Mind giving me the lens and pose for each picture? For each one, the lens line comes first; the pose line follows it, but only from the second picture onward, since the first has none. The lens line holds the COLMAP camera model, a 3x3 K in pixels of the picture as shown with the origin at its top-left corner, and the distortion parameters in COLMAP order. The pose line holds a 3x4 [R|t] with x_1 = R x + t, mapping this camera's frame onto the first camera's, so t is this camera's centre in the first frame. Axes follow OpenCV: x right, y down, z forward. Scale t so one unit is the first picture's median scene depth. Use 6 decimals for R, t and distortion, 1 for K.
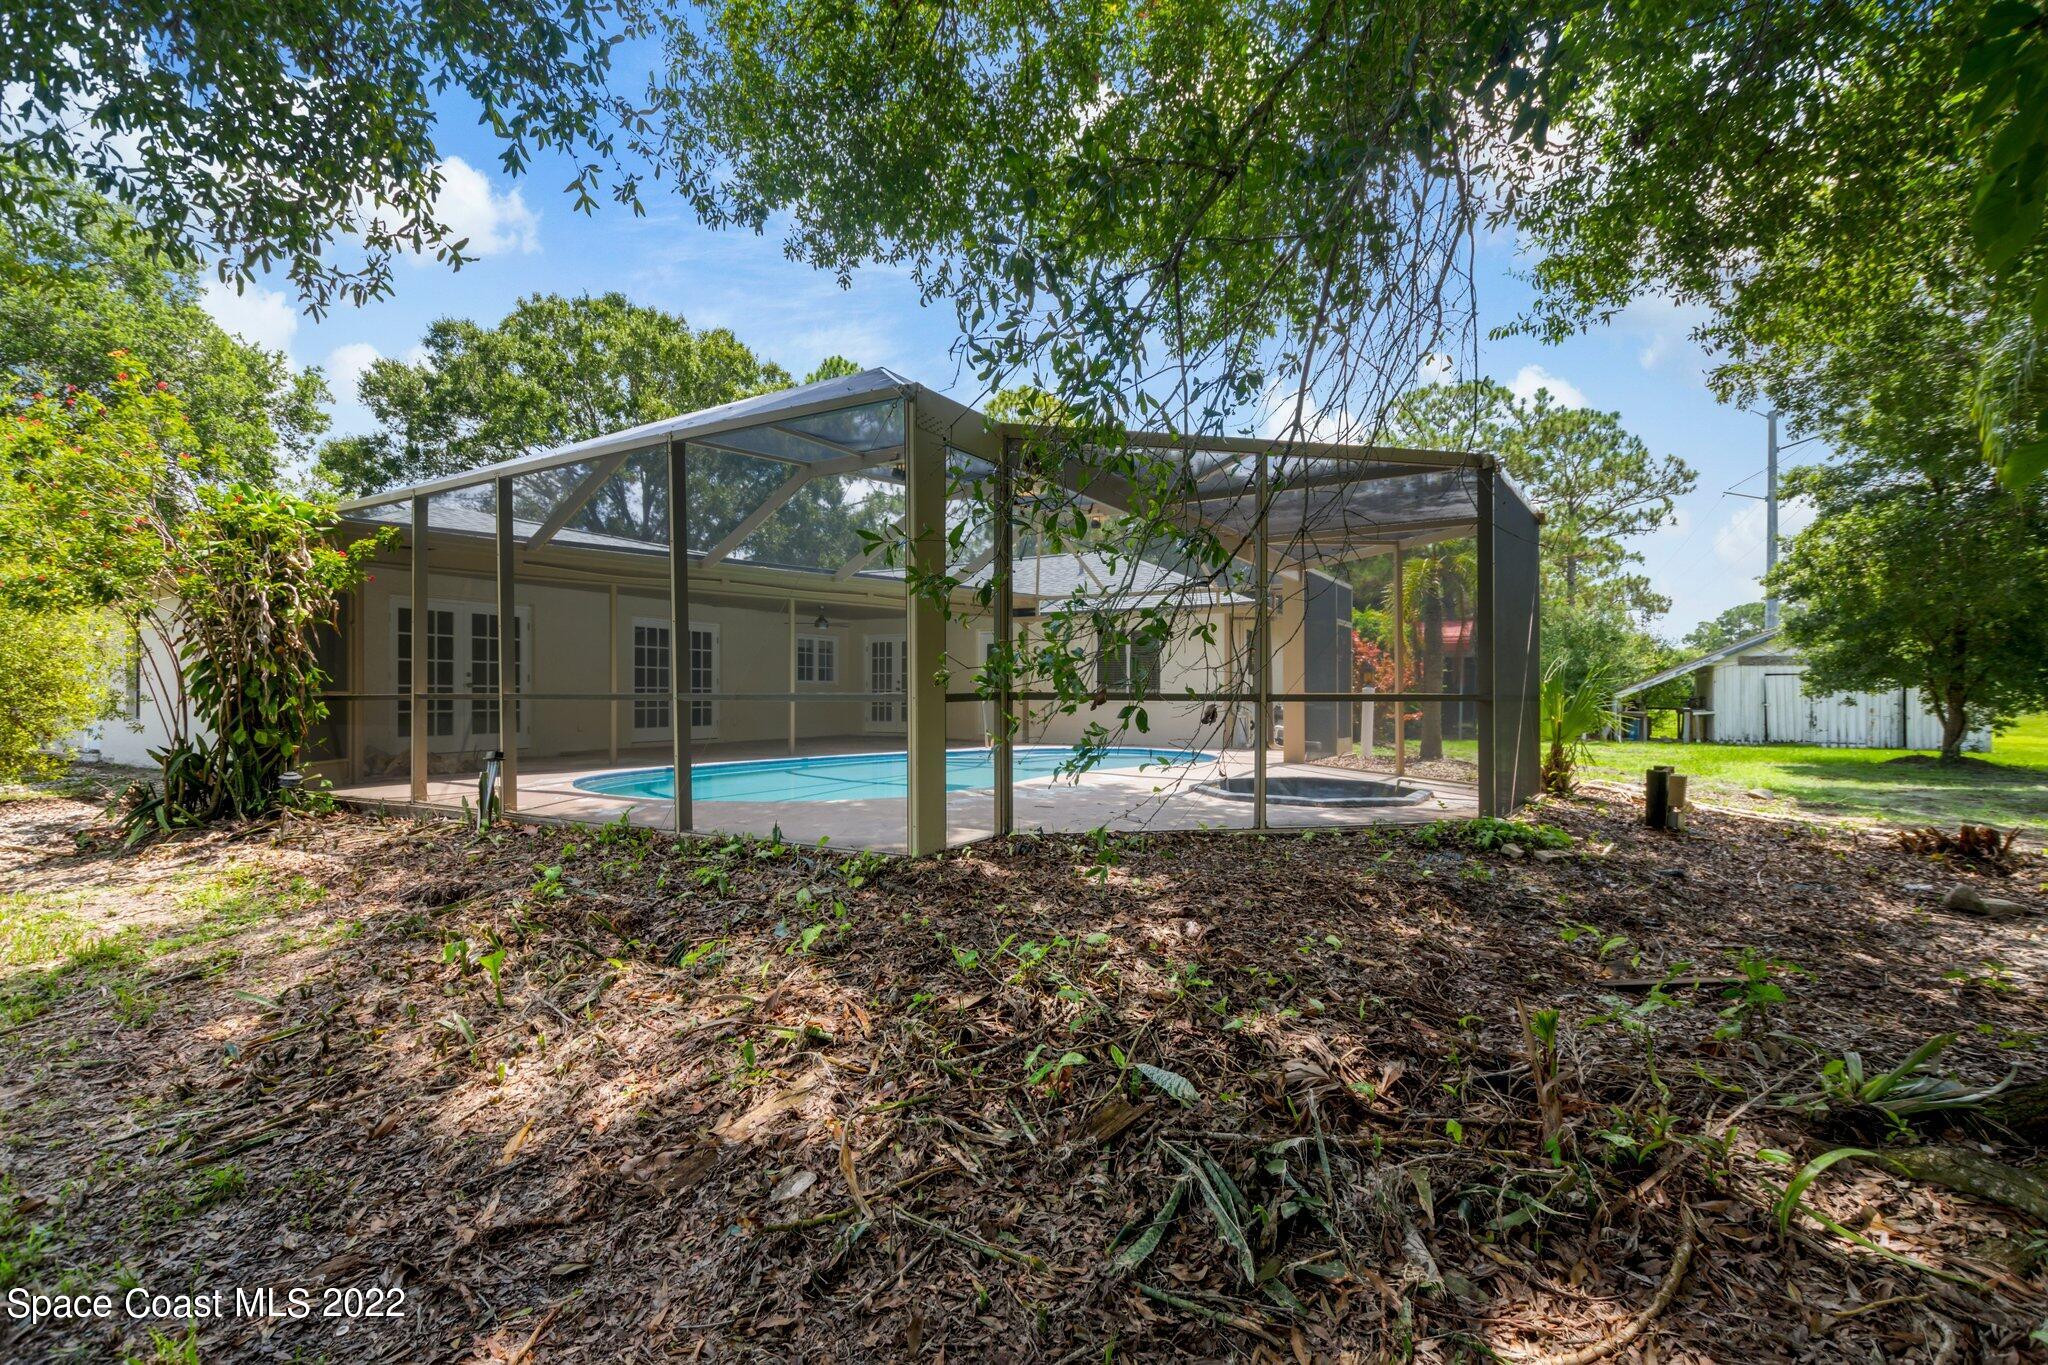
lens RADIAL K [[909.7, 0, 1019.0], [0, 909.7, 681.6], [0, 0, 1]] dist [-0.000177, -0.001087]
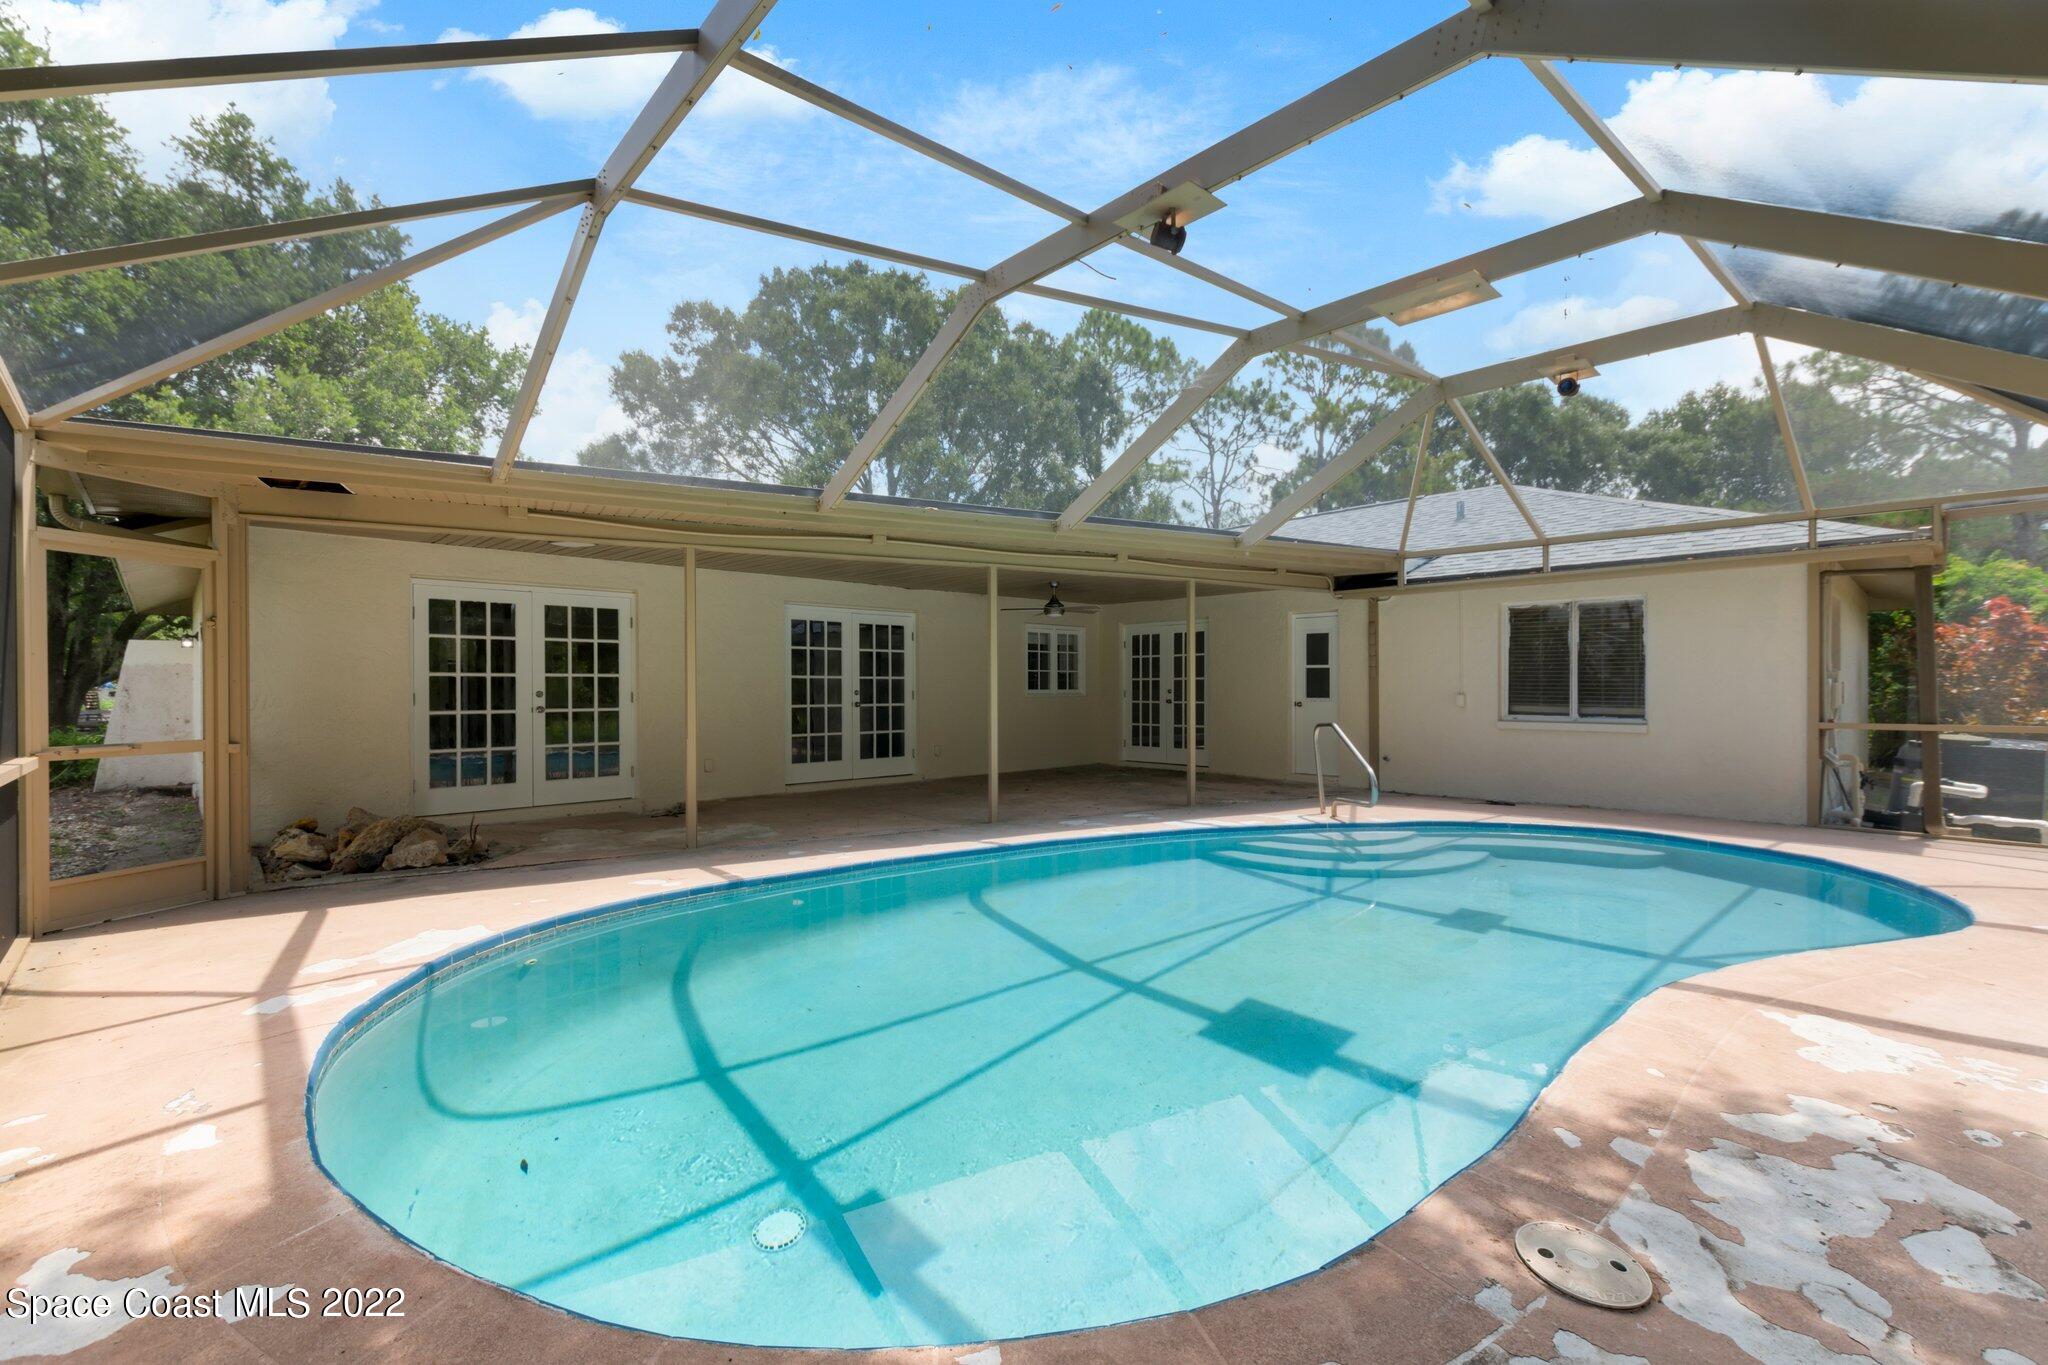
lens RADIAL K [[909.7, 0, 1024.4], [0, 909.7, 680.5], [0, 0, 1]] dist [-0.000177, -0.001087]
pose [[0.954738, -0.005078, -0.297404, -0.023170], [0.005792, 0.999982, 0.001521, -0.007505], [0.297391, -0.003174, 0.954751, 0.230393]]
